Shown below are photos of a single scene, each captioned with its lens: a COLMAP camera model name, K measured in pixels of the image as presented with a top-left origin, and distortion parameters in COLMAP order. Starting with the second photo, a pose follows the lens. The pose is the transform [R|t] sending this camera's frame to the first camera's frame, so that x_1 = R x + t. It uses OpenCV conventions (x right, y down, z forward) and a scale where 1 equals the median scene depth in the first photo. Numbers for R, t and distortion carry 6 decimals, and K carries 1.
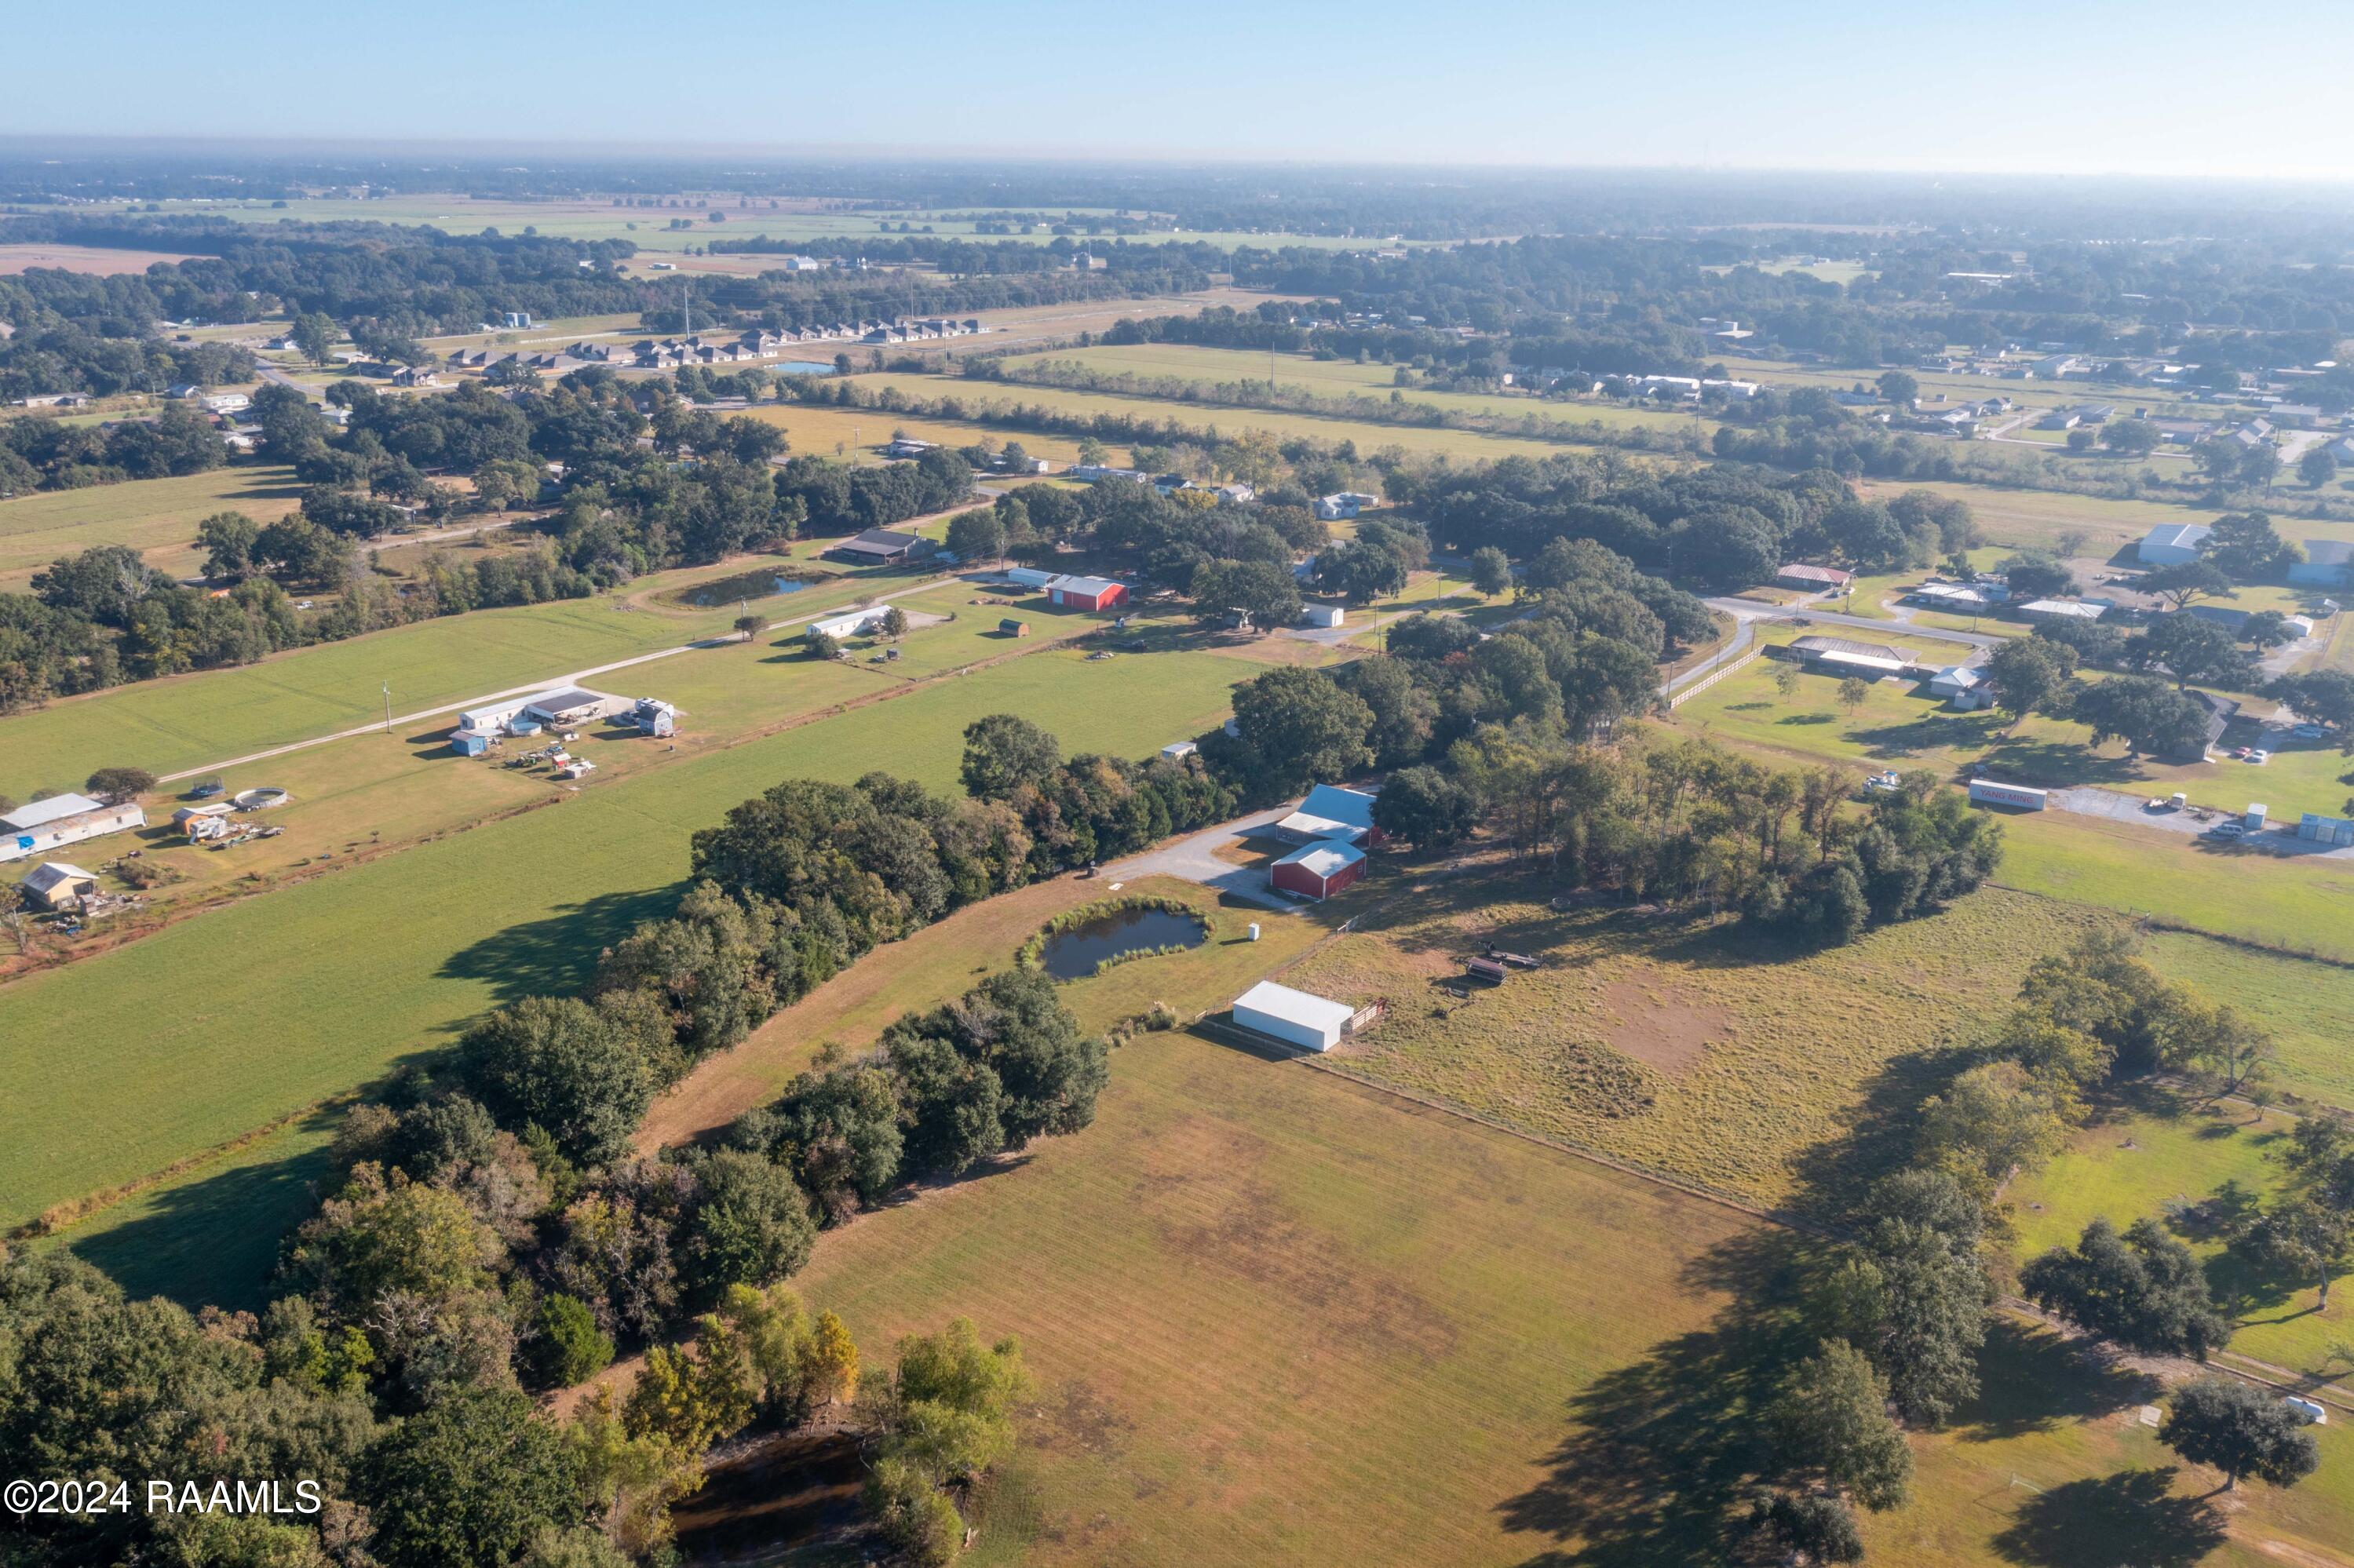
lens RADIAL K [[1865.4, 0, 1177.0], [0, 1865.4, 784.0], [0, 0, 1]] dist [-0.017584, 0.008555]
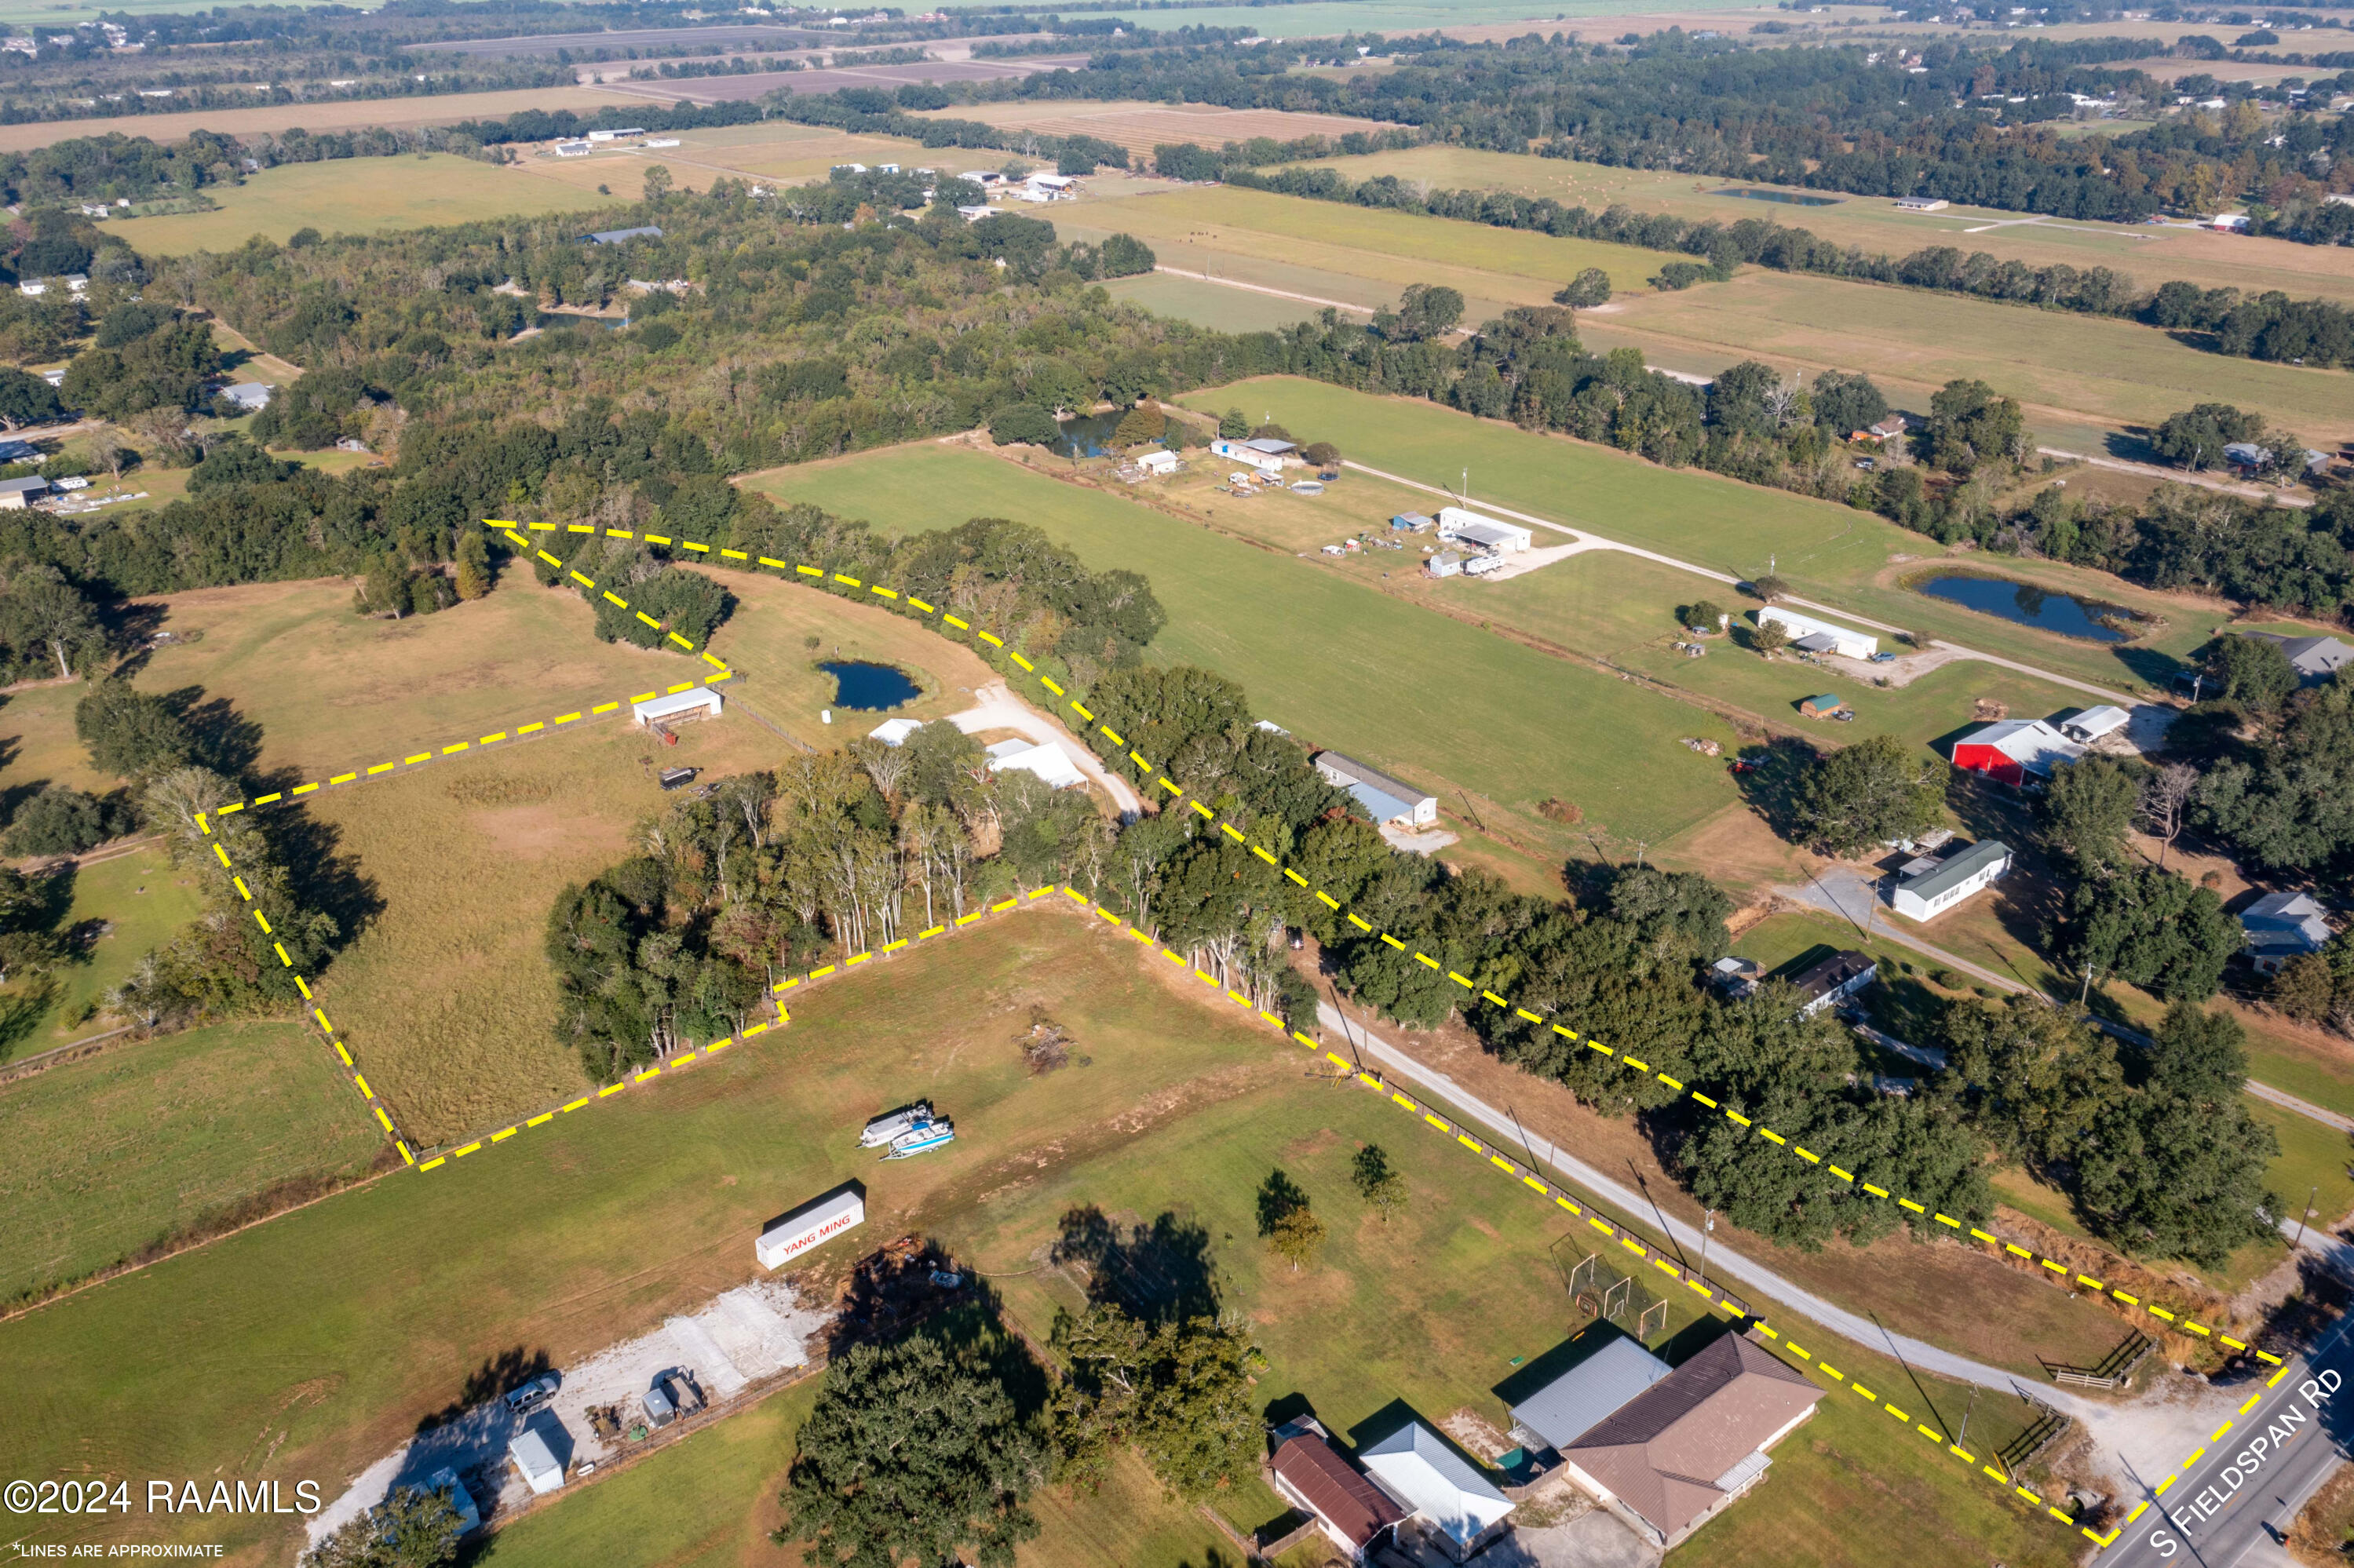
lens RADIAL K [[1843.3, 0, 1177.0], [0, 1843.3, 784.0], [0, 0, 1]] dist [-0.007904, -0.001493]
pose [[-0.268622, 0.404812, -0.874053, 0.962561], [-0.301166, 0.826617, 0.475399, -0.486489], [0.914955, 0.390937, -0.100131, 1.189154]]
